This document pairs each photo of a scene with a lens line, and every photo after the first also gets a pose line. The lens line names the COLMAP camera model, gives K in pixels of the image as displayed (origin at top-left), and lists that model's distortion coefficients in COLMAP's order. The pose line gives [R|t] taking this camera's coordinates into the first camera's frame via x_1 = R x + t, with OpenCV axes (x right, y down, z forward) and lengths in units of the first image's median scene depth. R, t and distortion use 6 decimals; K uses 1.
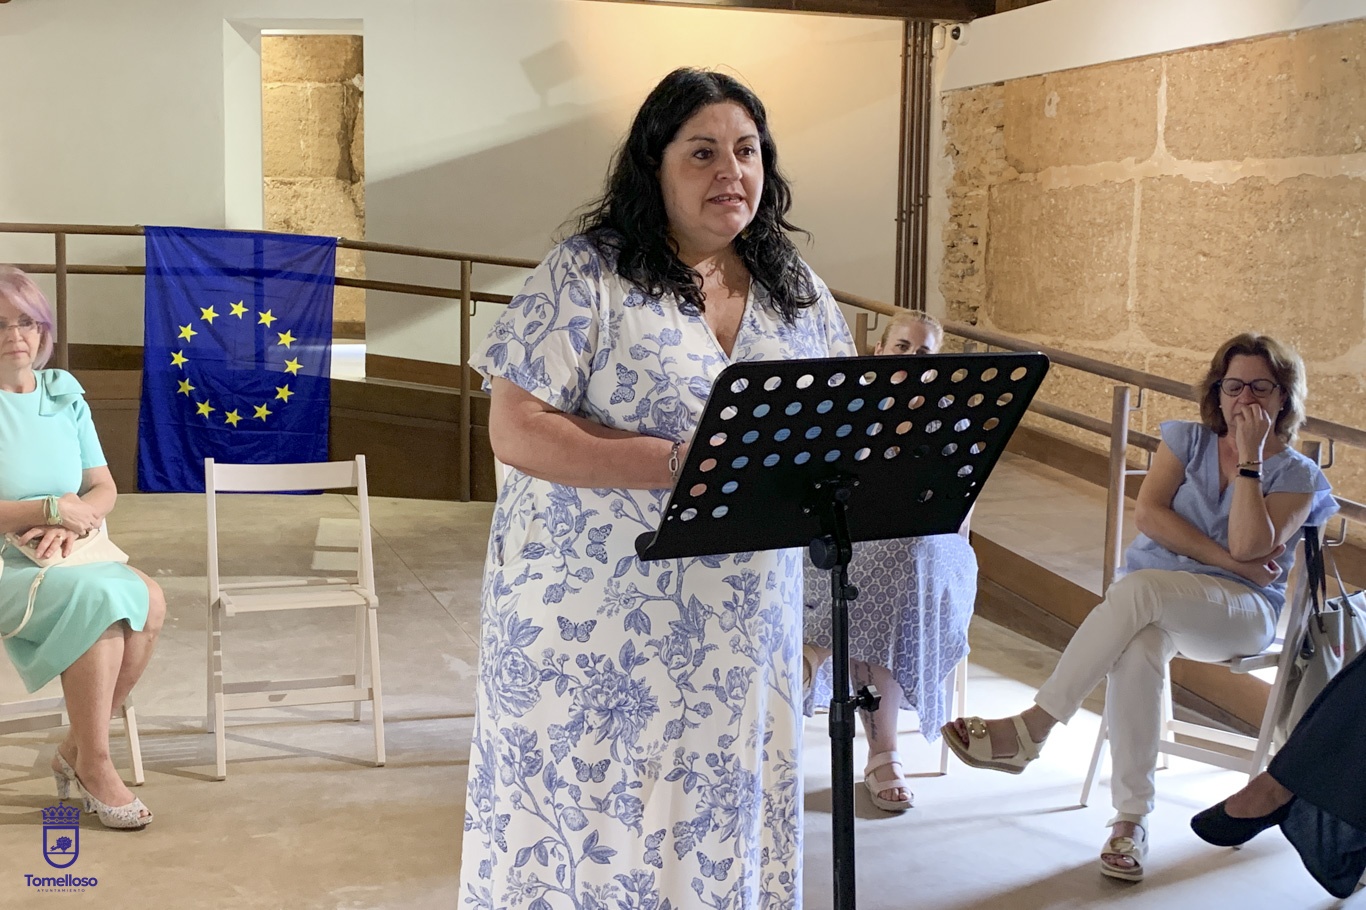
lens RADIAL K [[1612.9, 0, 702.9], [0, 1612.9, 447.1], [0, 0, 1]] dist [0.015087, 0.000000]
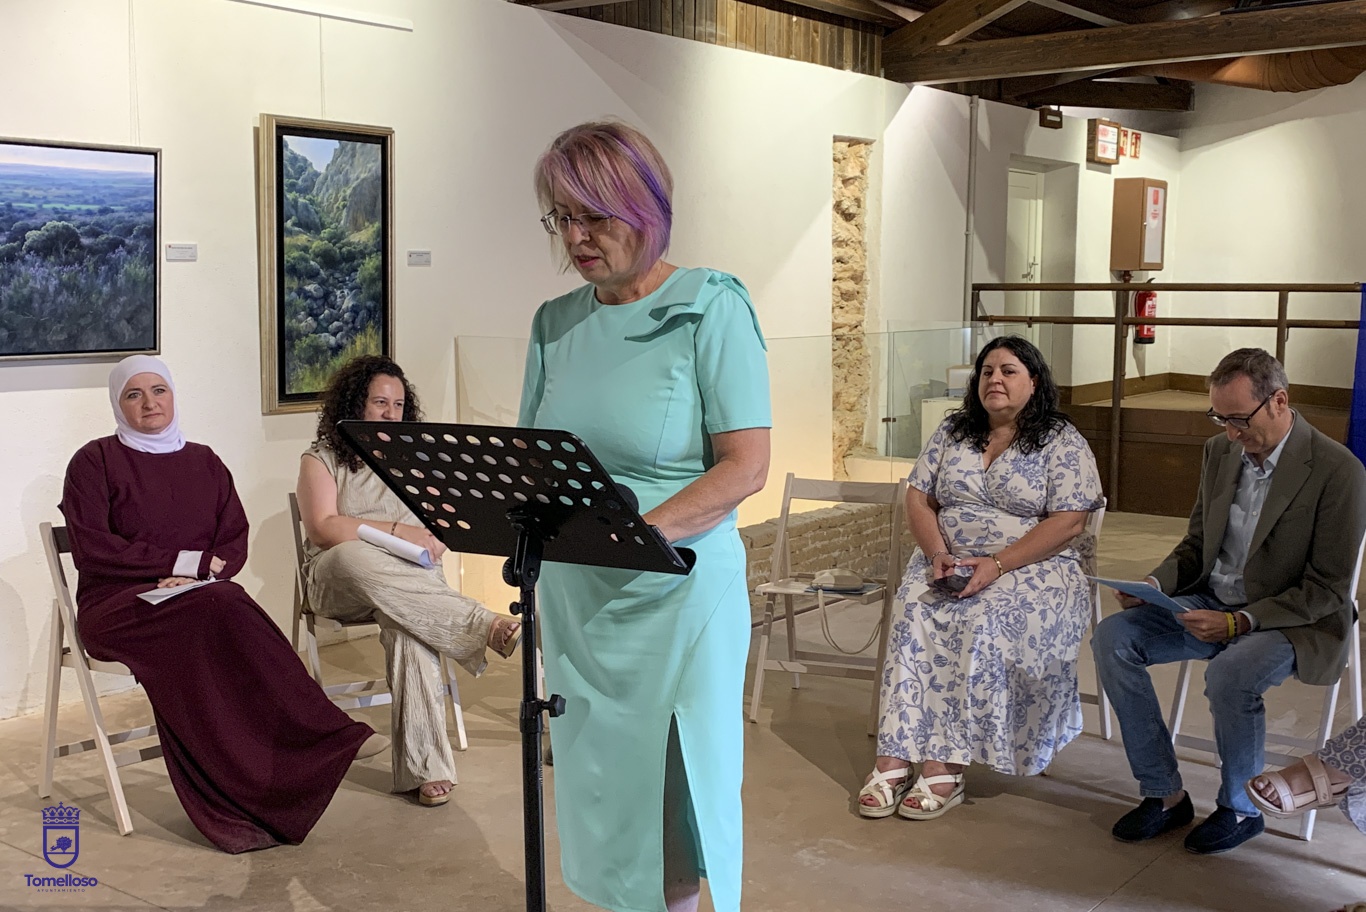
lens RADIAL K [[1500.5, 0, 761.6], [0, 1500.5, 453.2], [0, 0, 1]] dist [0.020977, 0.000000]
pose [[0.559406, 0.072491, -0.825718, 0.262203], [-0.089025, 0.995661, 0.027099, -0.016527], [0.824099, 0.058350, 0.563432, 0.121478]]
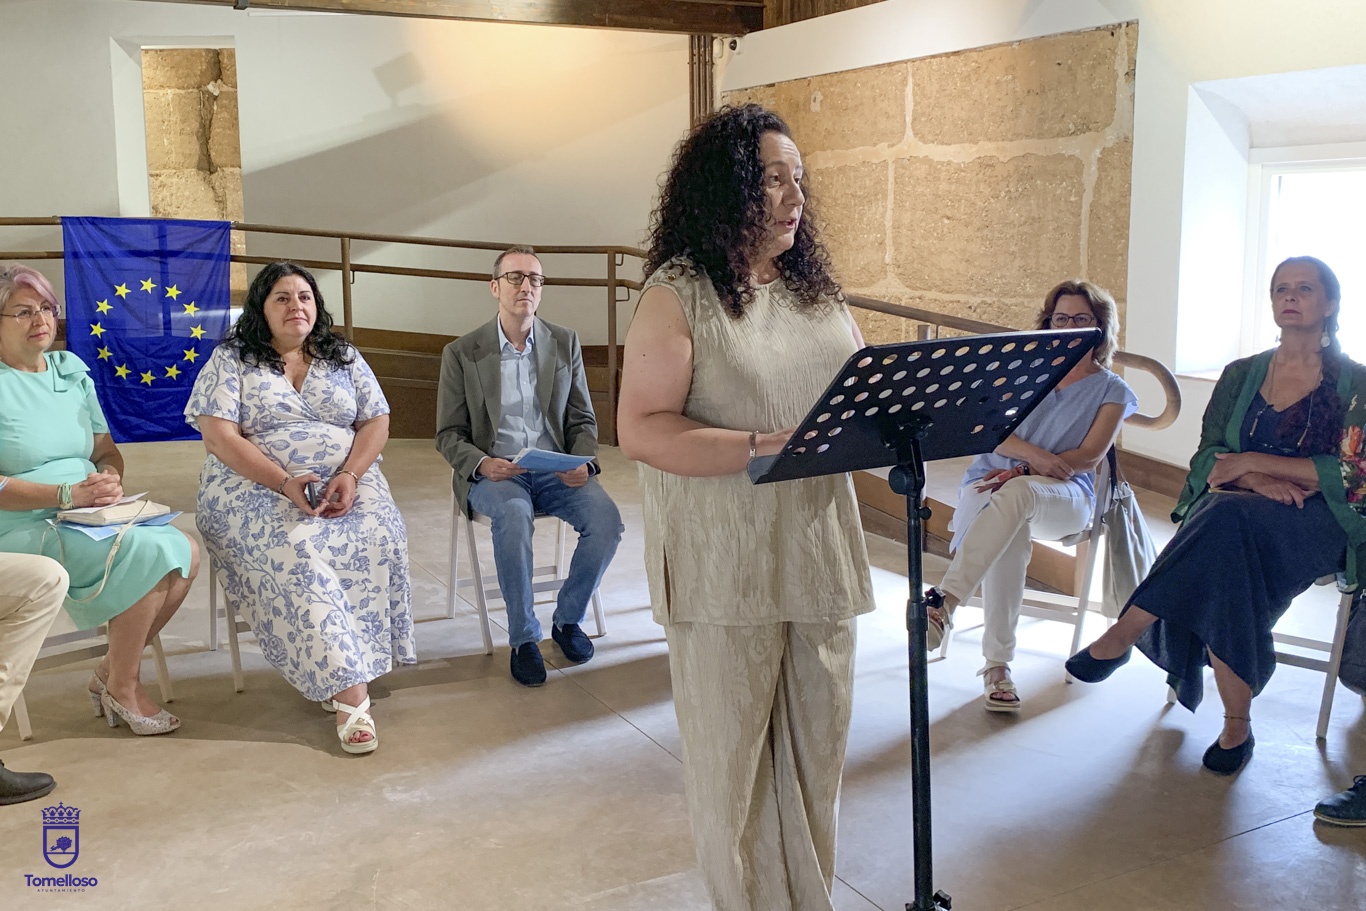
lens RADIAL K [[1284.3, 0, 668.0], [0, 1284.3, 414.5], [0, 0, 1]] dist [0.002659, 0.000000]
pose [[0.987905, -0.048500, 0.147278, -0.057117], [0.044118, 0.998485, 0.032884, -0.005591], [-0.148650, -0.025988, 0.988548, 0.017660]]
